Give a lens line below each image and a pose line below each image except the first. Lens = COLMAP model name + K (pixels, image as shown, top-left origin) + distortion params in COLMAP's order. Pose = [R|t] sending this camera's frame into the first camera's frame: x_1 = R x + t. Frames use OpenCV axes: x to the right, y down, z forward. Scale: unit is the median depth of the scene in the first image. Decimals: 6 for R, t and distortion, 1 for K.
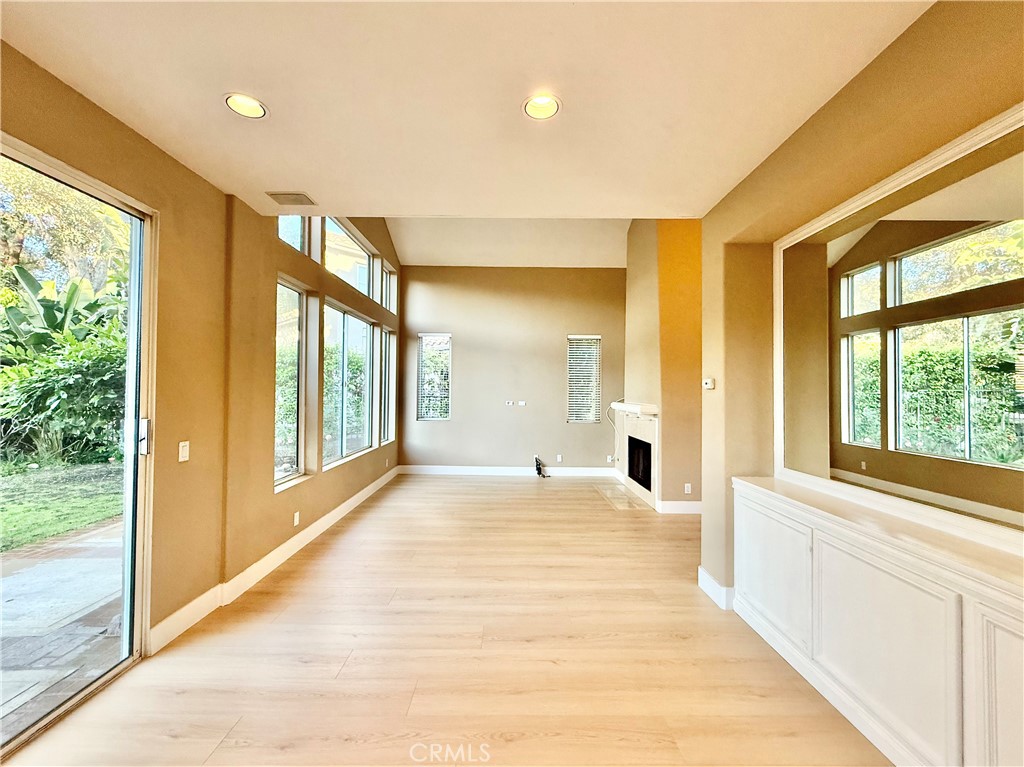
lens RADIAL K [[404.8, 0, 512.0], [0, 404.8, 383.5], [0, 0, 1]] dist [0.002055, -0.000207]
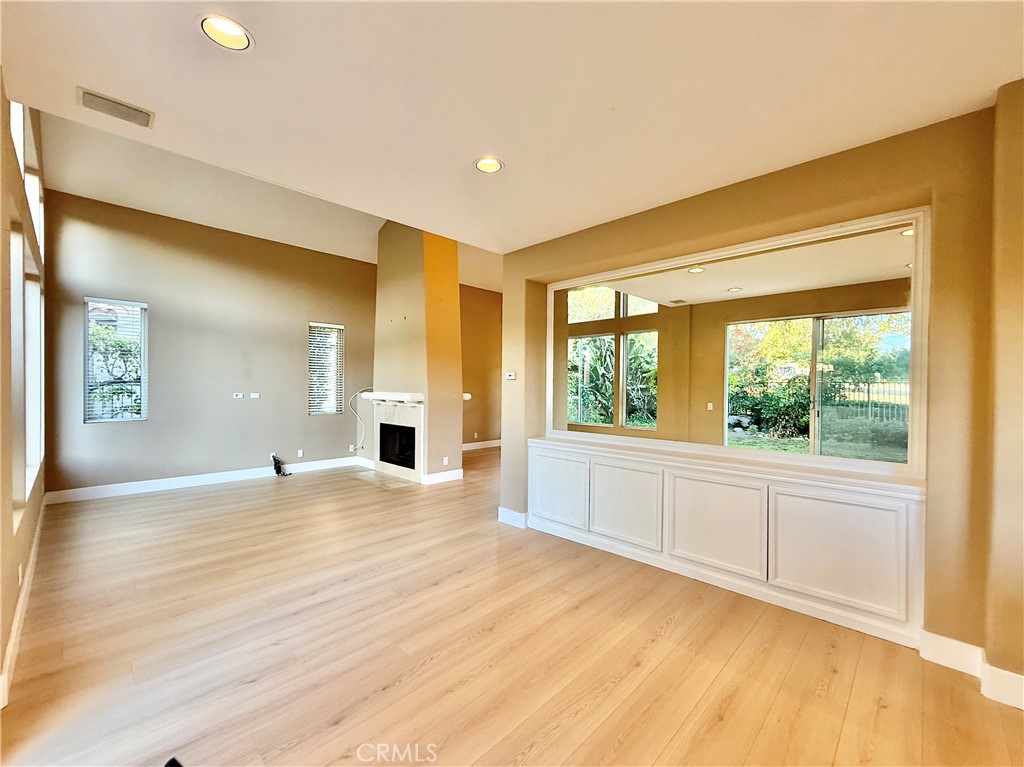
lens RADIAL K [[404.8, 0, 512.0], [0, 404.8, 383.5], [0, 0, 1]] dist [0.002055, -0.000207]
pose [[0.716484, -0.000222, 0.697604, -0.266941], [-0.013684, 0.999803, 0.014372, 0.005206], [-0.697470, -0.019843, 0.716339, -0.007788]]
